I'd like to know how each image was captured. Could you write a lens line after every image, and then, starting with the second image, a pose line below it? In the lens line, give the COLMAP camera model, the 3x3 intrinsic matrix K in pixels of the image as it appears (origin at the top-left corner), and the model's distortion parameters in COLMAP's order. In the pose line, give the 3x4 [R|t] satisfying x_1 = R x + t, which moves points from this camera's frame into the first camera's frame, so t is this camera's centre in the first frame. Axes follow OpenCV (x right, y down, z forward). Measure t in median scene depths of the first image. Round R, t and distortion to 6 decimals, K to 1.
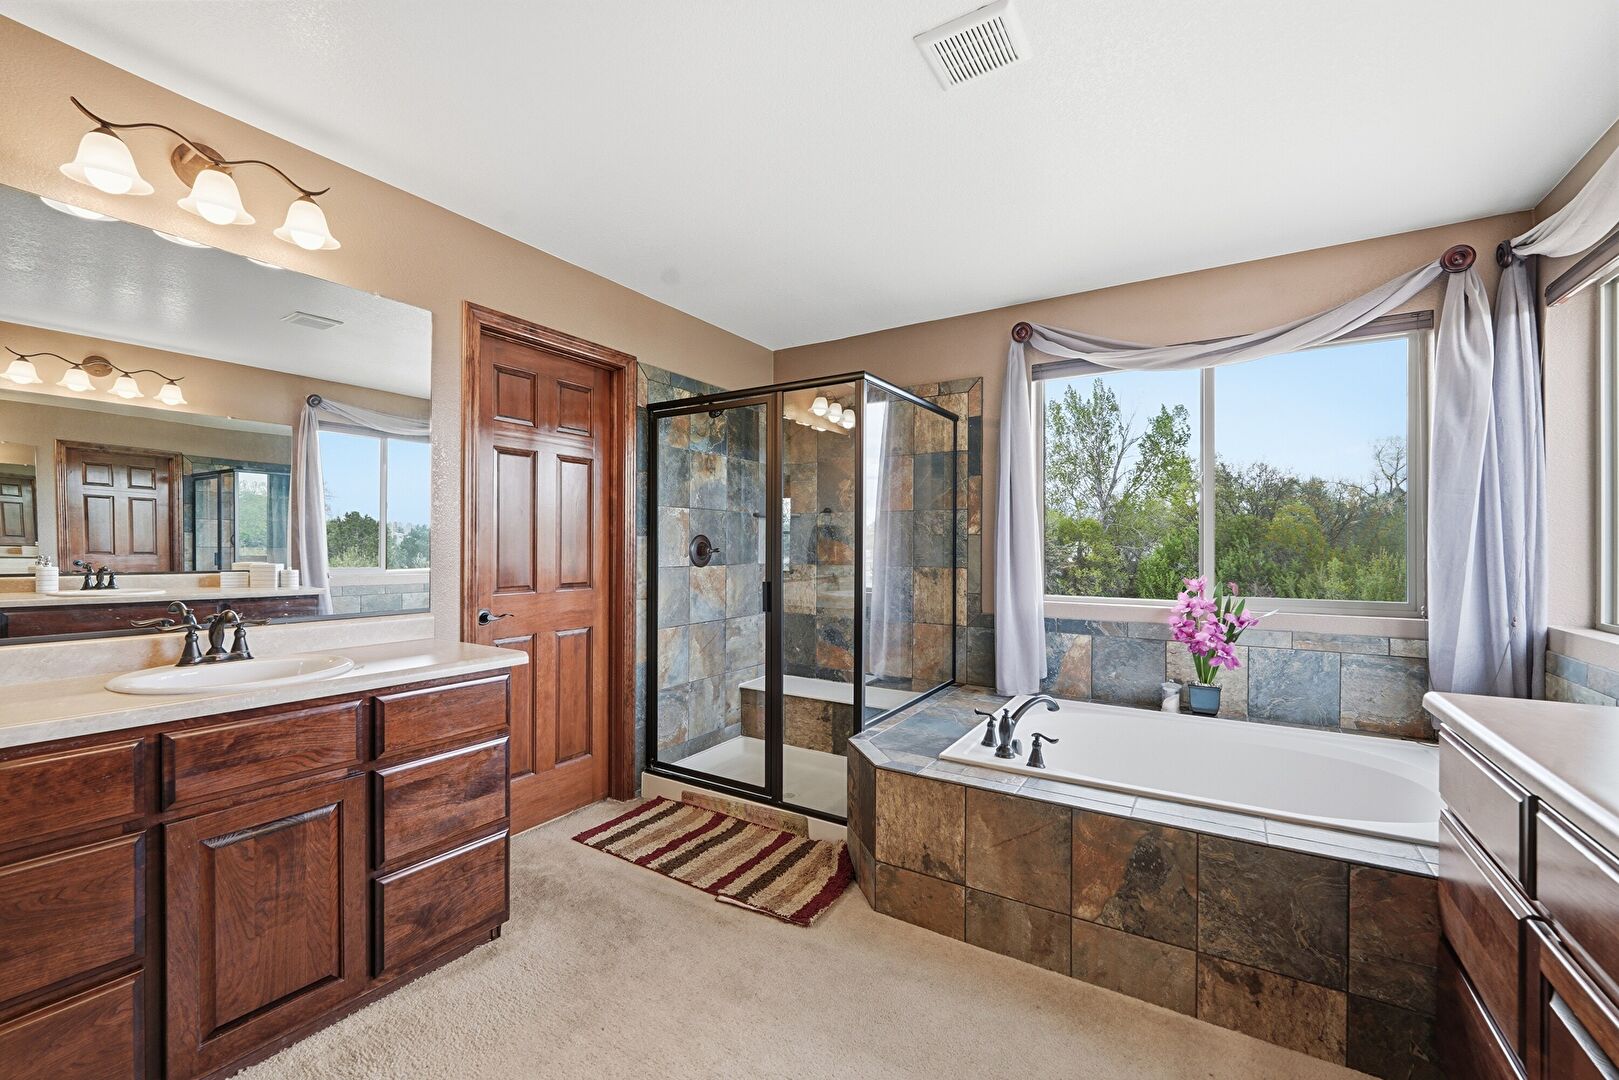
lens RADIAL K [[672.3, 0, 813.5], [0, 672.3, 547.2], [0, 0, 1]] dist [-0.007811, -0.003499]
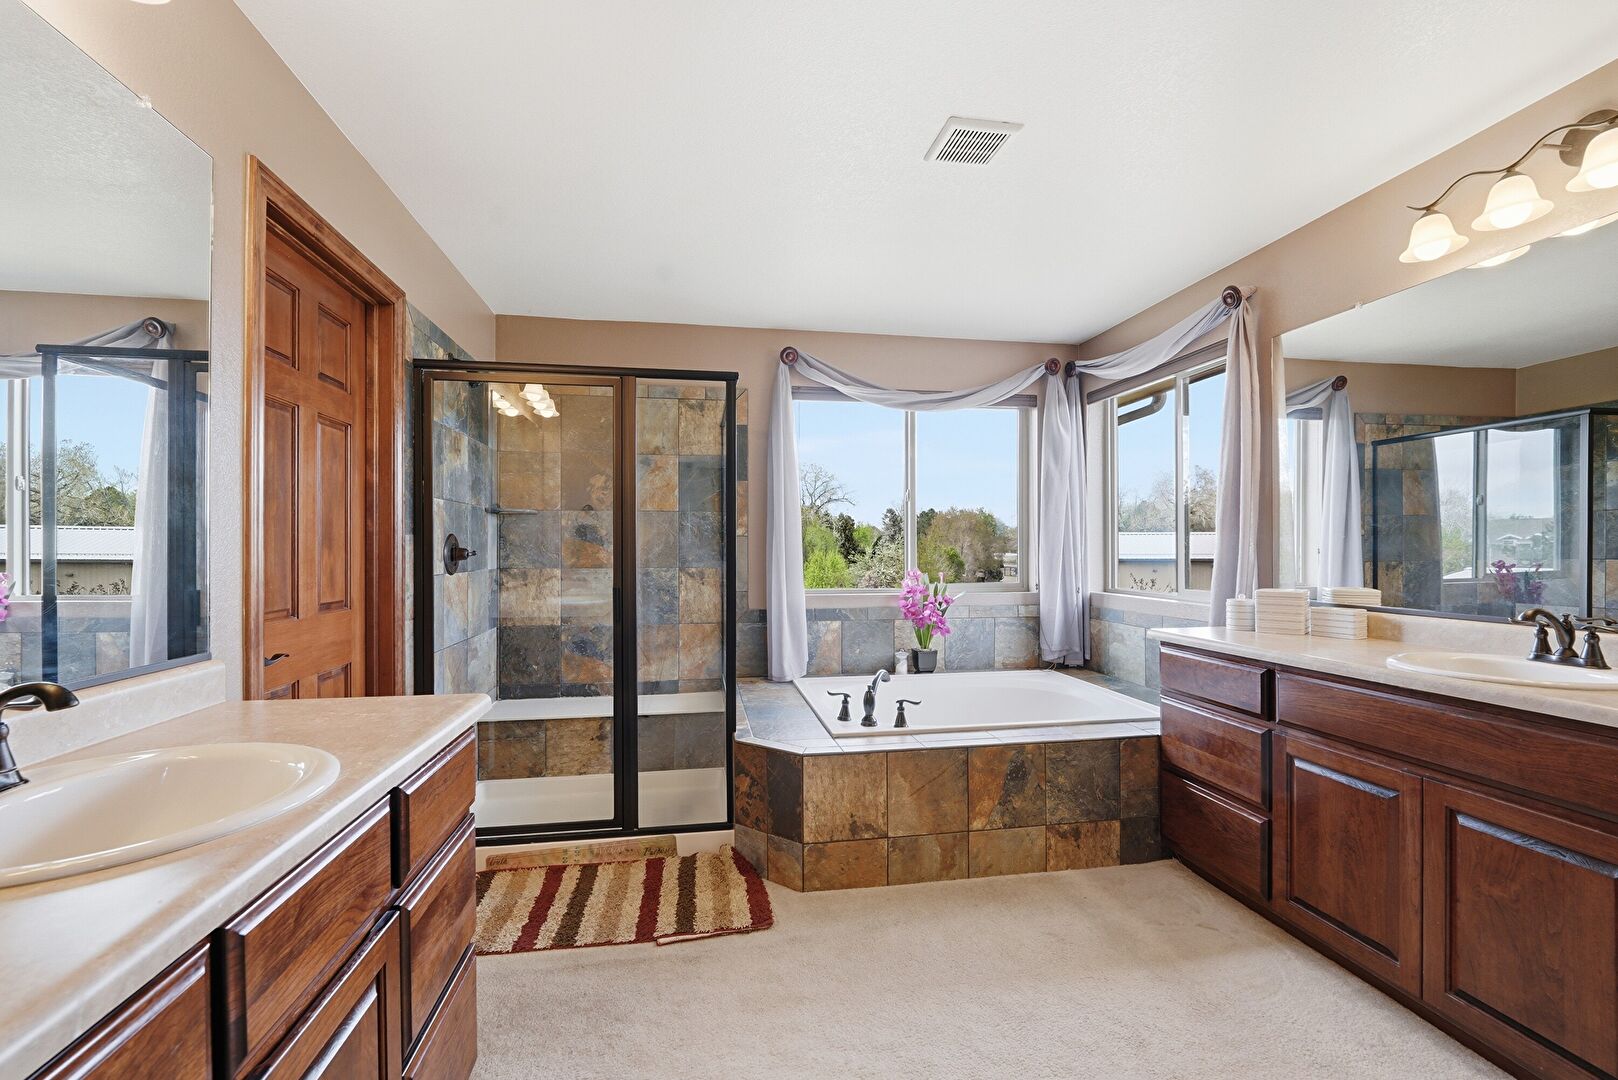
lens RADIAL K [[671.9, 0, 822.6], [0, 671.9, 549.6], [0, 0, 1]] dist [-0.007811, -0.003499]
pose [[0.734906, -0.006830, 0.678135, -0.473918], [0.006669, 0.999974, 0.002845, 0.001124], [-0.678136, 0.002432, 0.734932, 0.162081]]
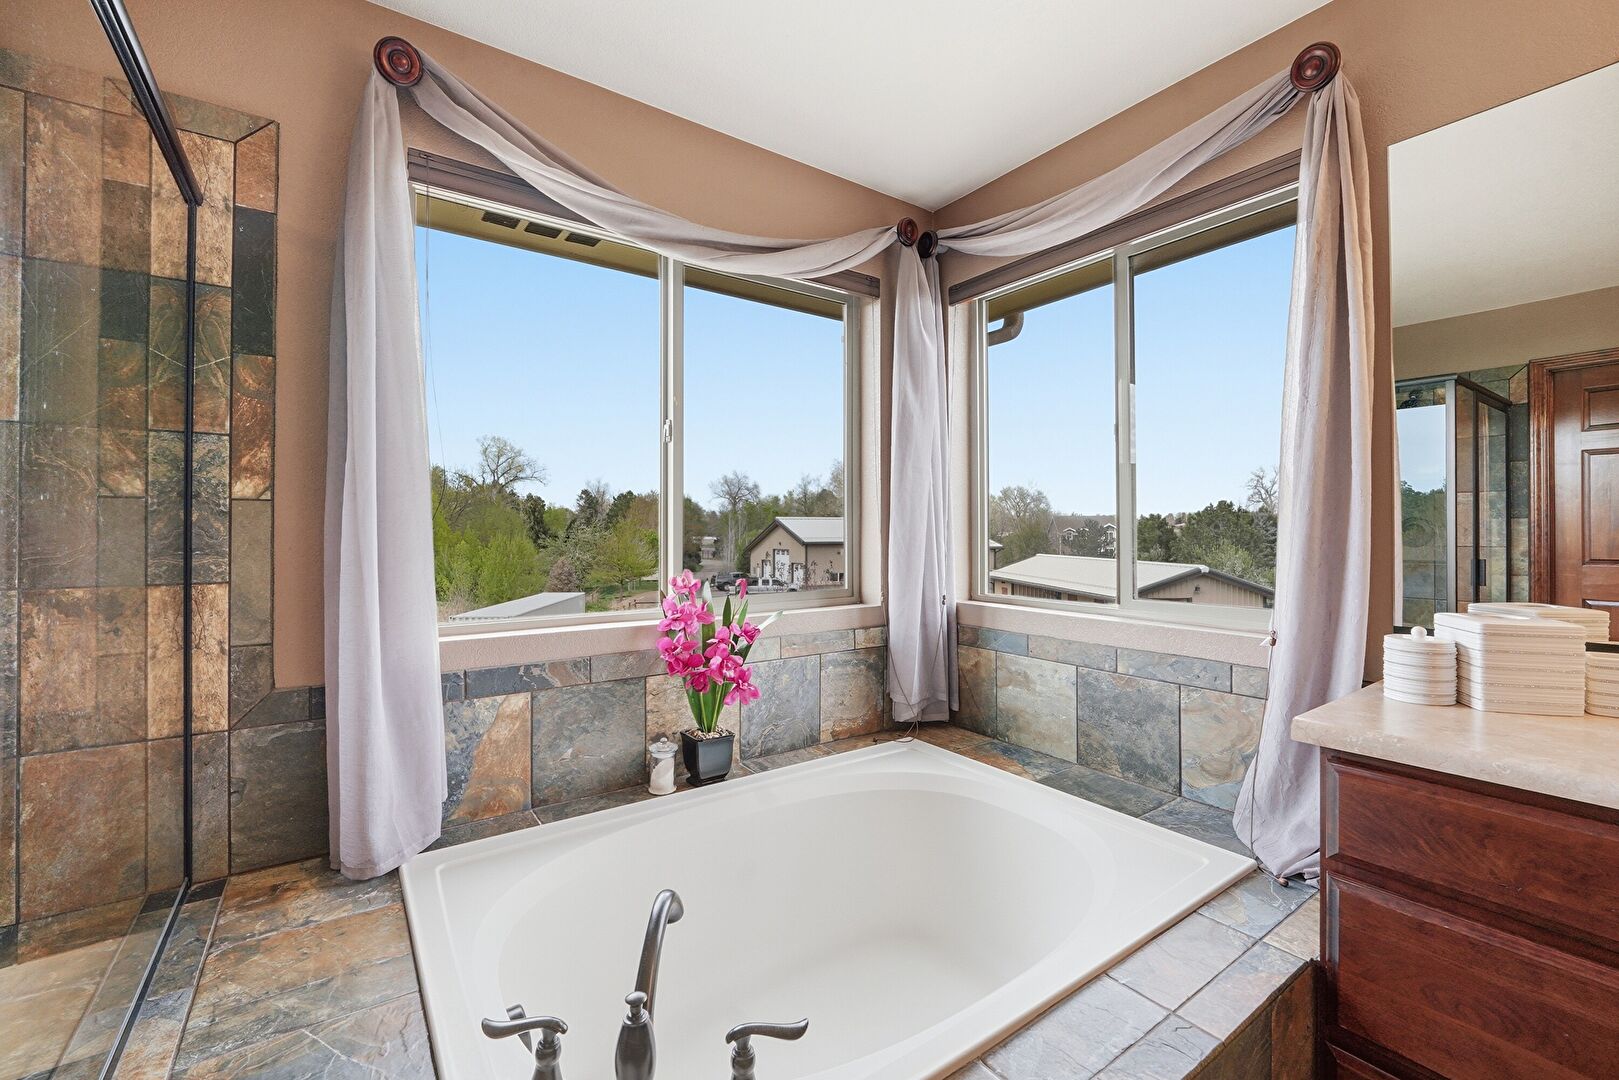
lens RADIAL K [[672.3, 0, 796.1], [0, 672.3, 525.7], [0, 0, 1]] dist [-0.007811, -0.003499]
pose [[0.407731, 0.002887, 0.913097, 0.006518], [0.005017, 0.999973, -0.005402, 0.001285], [-0.913088, 0.006783, 0.407706, 0.656661]]
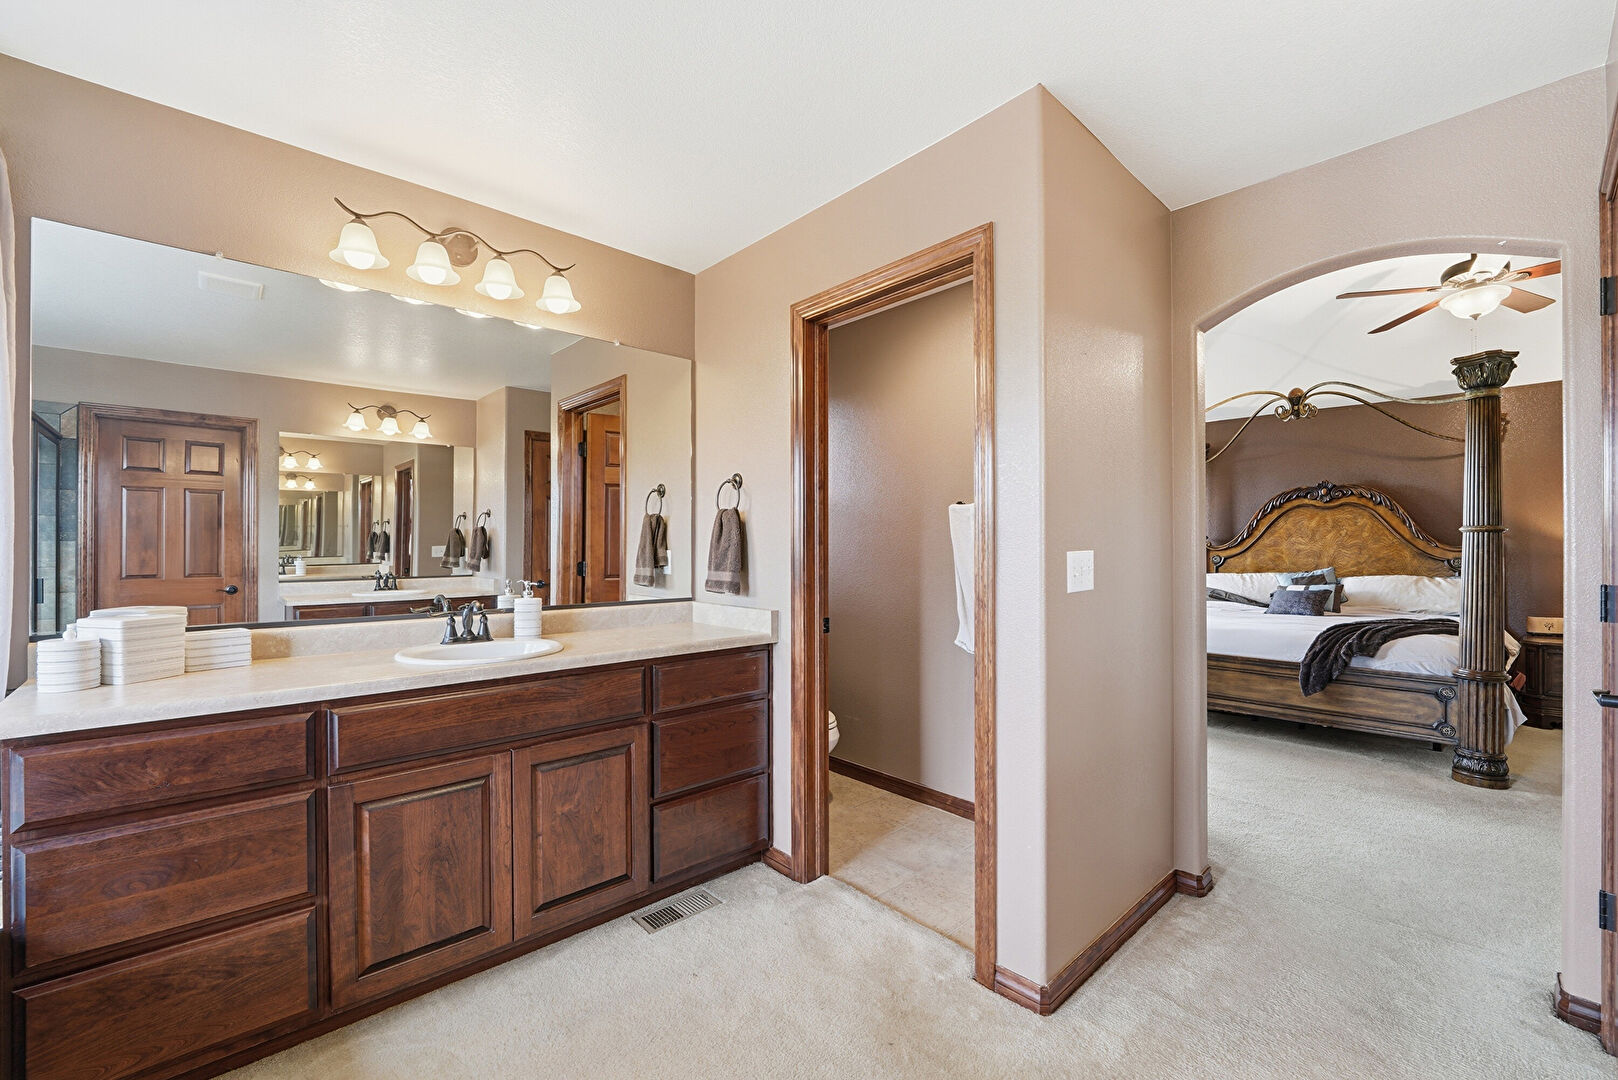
lens RADIAL K [[671.9, 0, 795.0], [0, 671.9, 543.7], [0, 0, 1]] dist [-0.007811, -0.003499]
pose [[-0.958719, -0.000055, 0.284355, -0.159334], [-0.001339, 0.999990, -0.004322, -0.002902], [-0.284352, -0.004525, -0.958709, 0.819946]]
